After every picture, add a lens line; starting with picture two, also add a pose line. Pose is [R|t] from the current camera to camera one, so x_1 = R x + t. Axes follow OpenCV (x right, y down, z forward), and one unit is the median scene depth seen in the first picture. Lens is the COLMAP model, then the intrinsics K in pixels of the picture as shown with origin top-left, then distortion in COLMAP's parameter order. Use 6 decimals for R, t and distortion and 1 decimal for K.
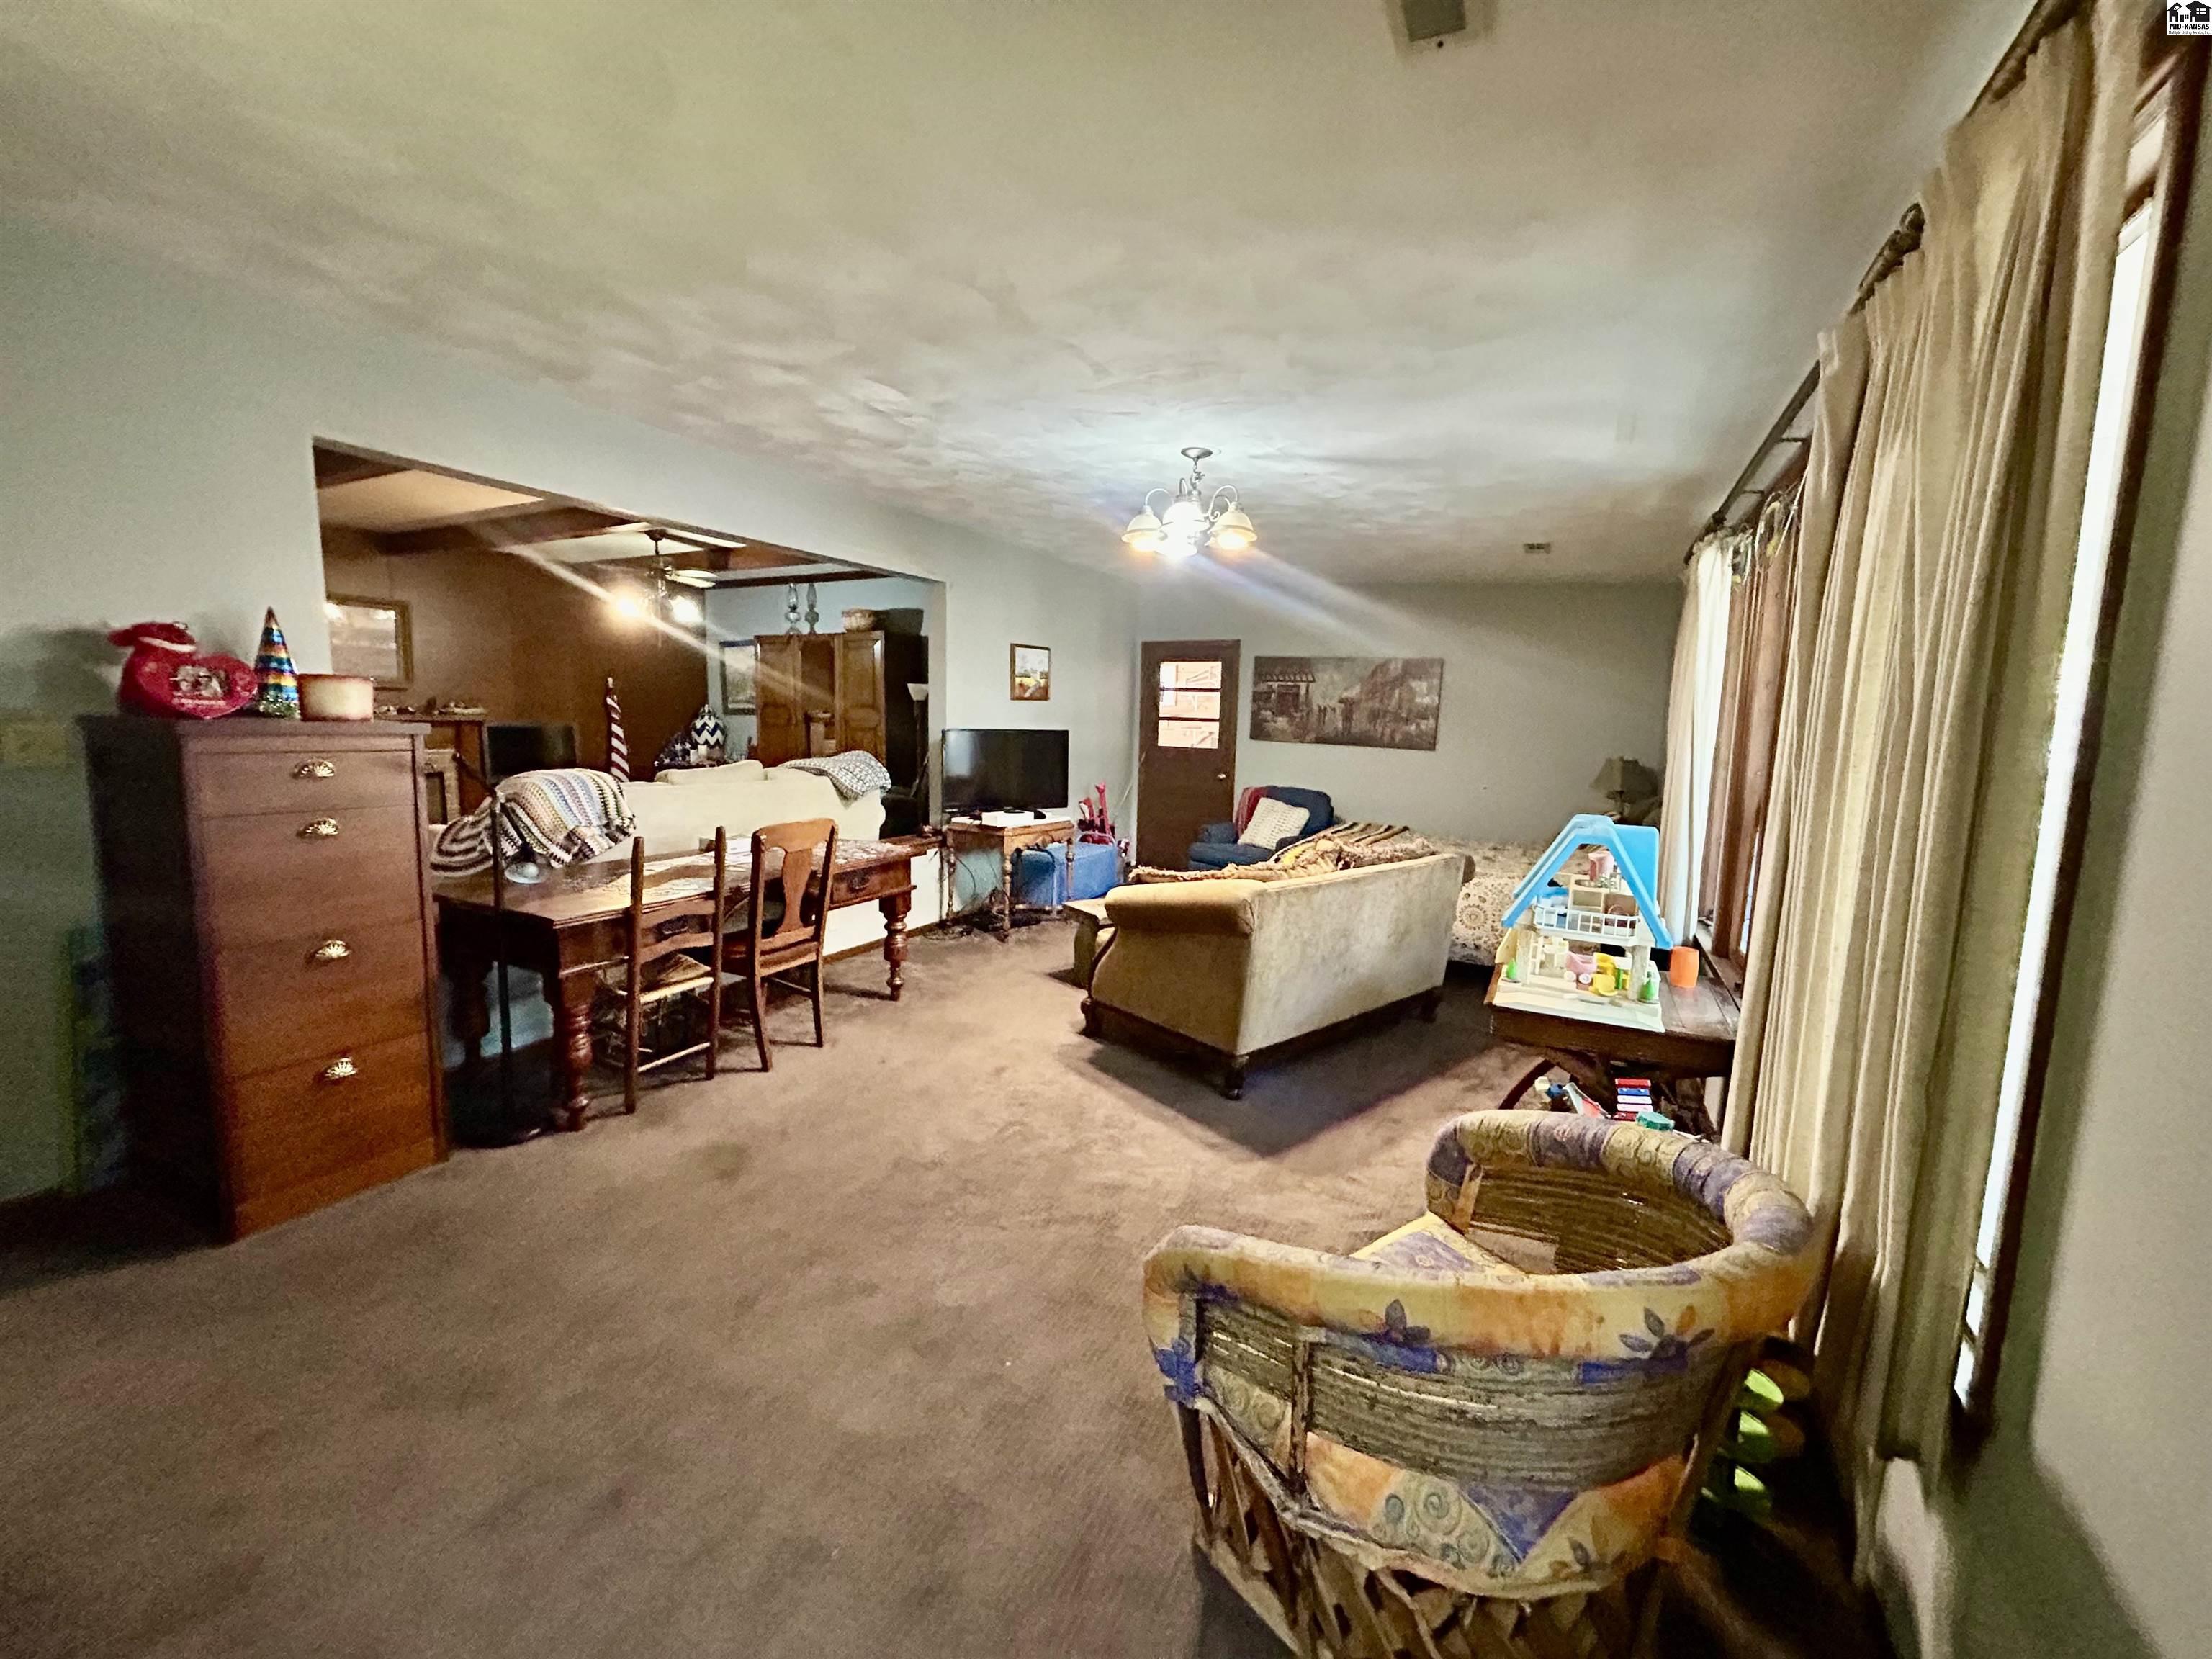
lens RADIAL K [[896.5, 0, 1113.7], [0, 896.5, 821.2], [0, 0, 1]] dist [-0.001017, 0.000096]
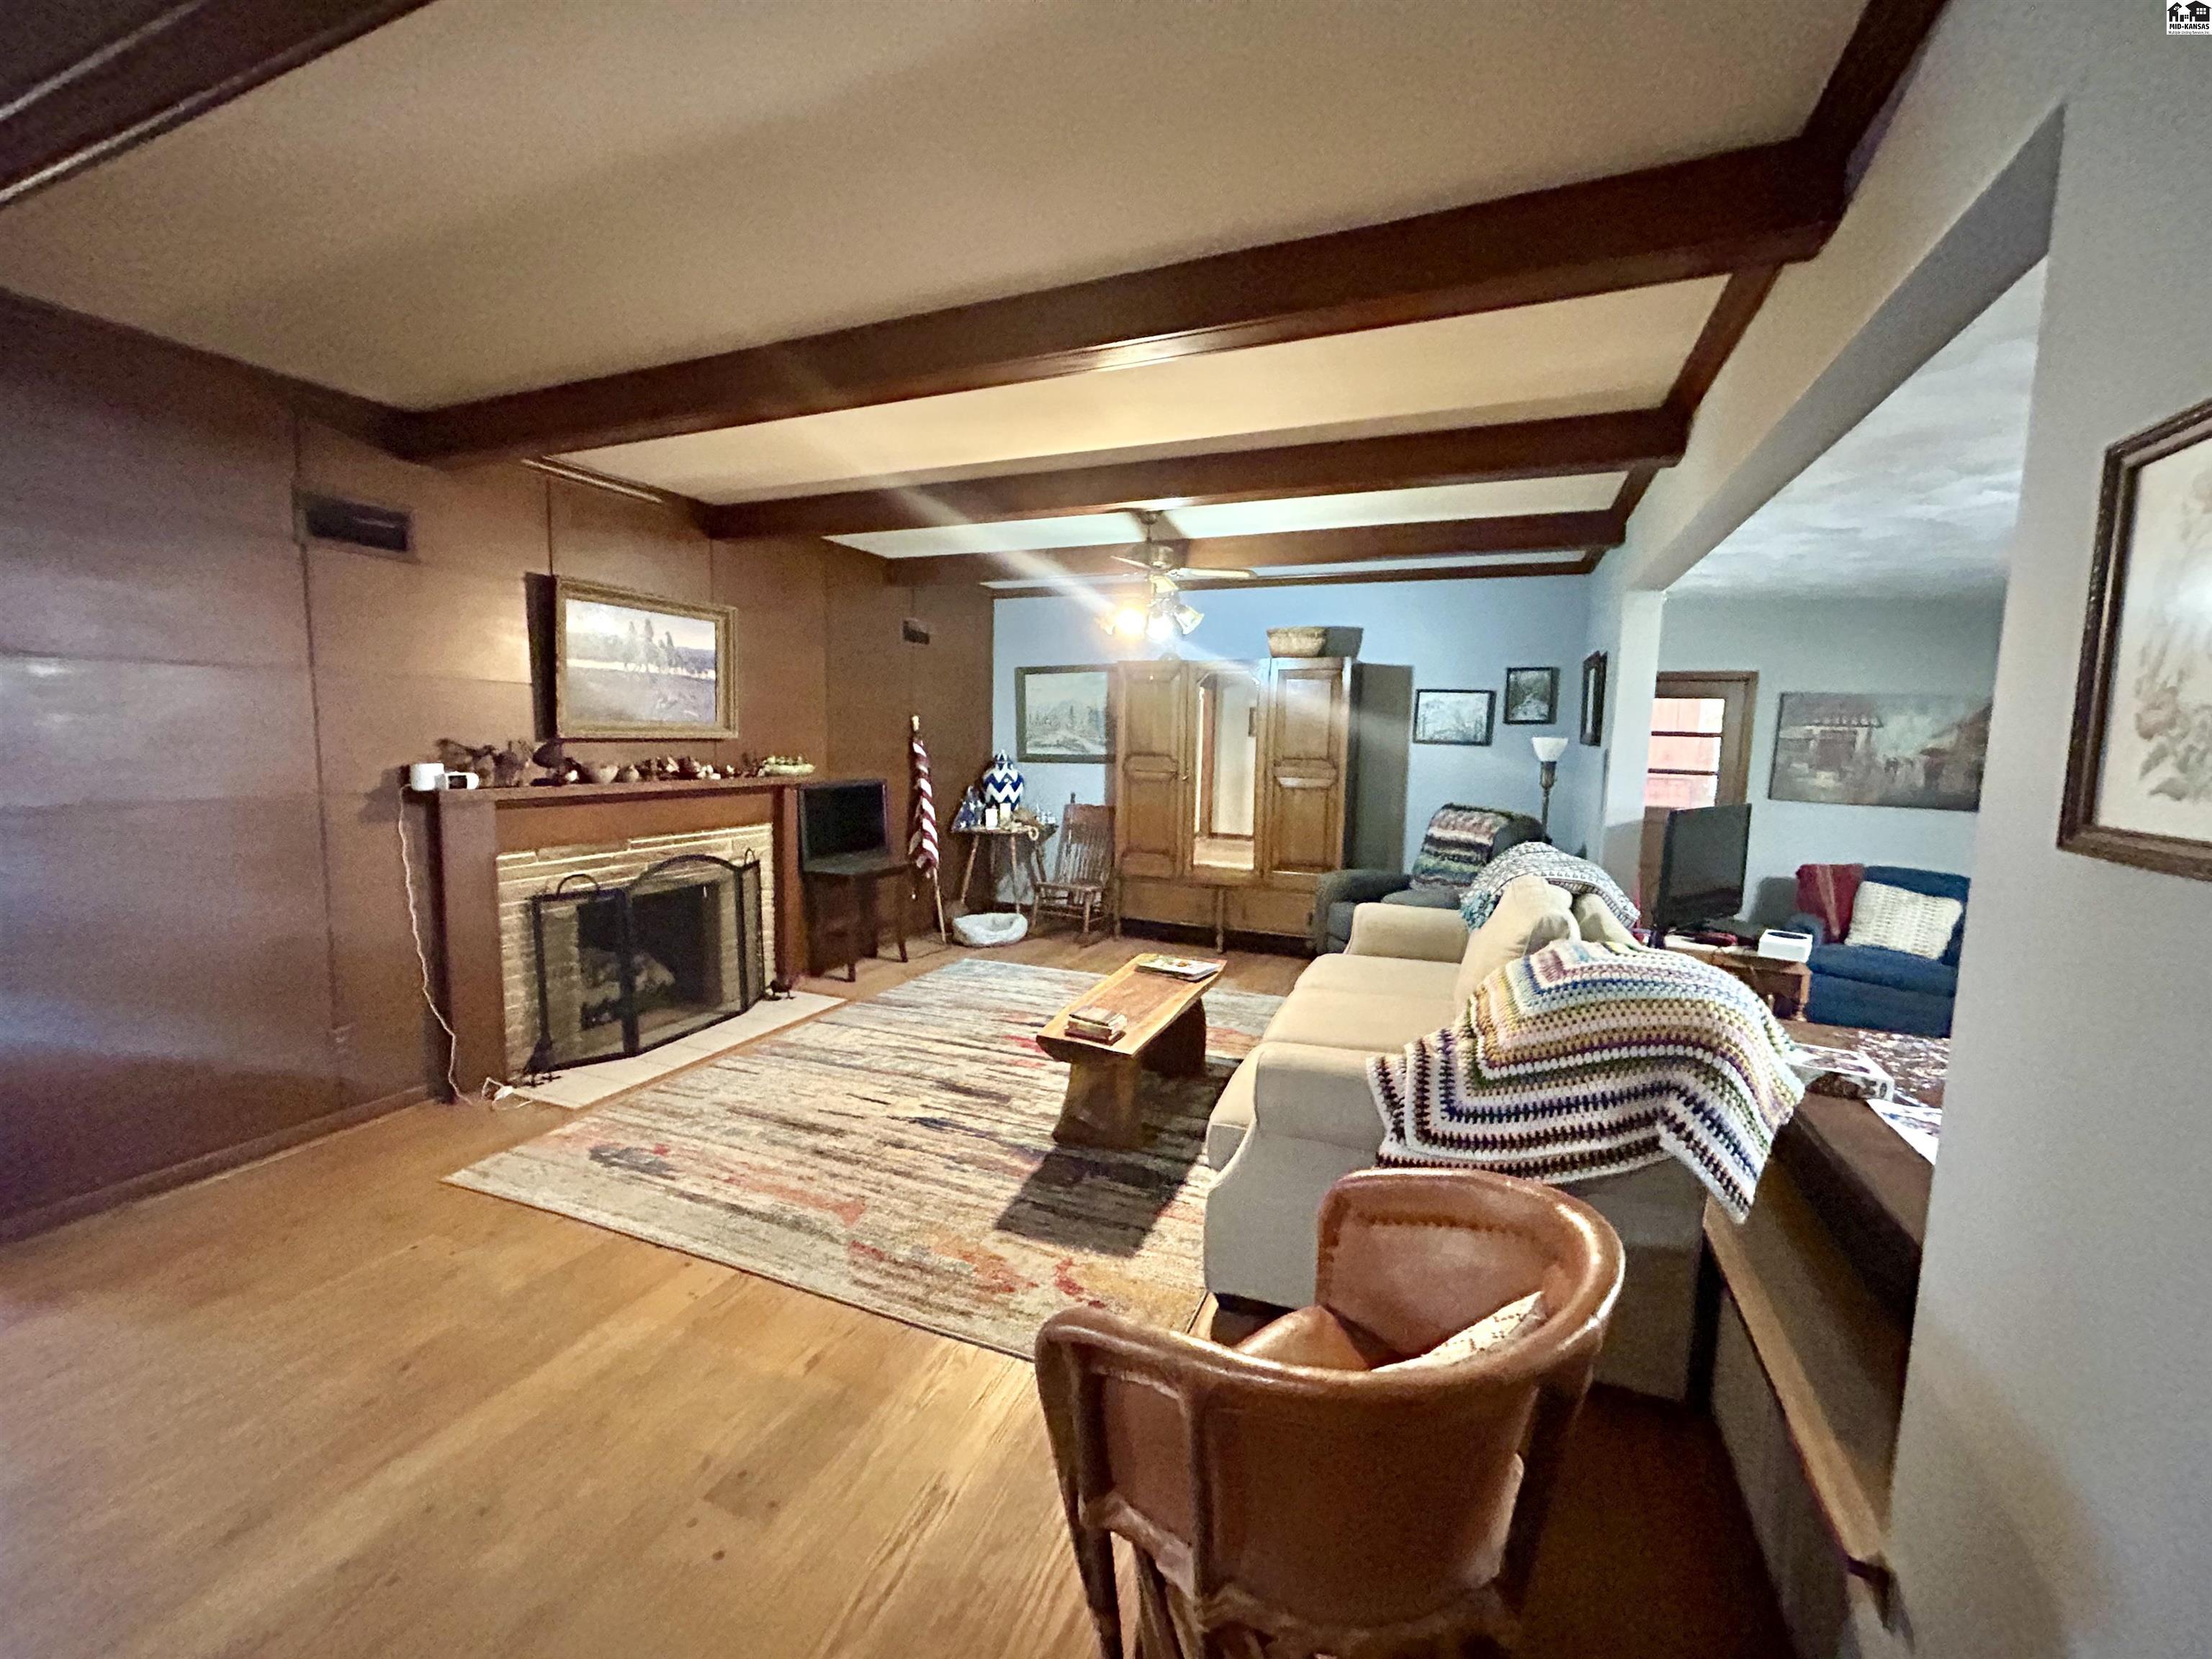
lens RADIAL K [[896.5, 0, 1109.0], [0, 896.5, 814.8], [0, 0, 1]] dist [-0.001017, 0.000096]
pose [[0.996978, -0.004952, 0.077527, -0.511517], [0.006941, 0.999653, -0.025412, -0.066244], [-0.077374, 0.025873, 0.996666, 0.290573]]
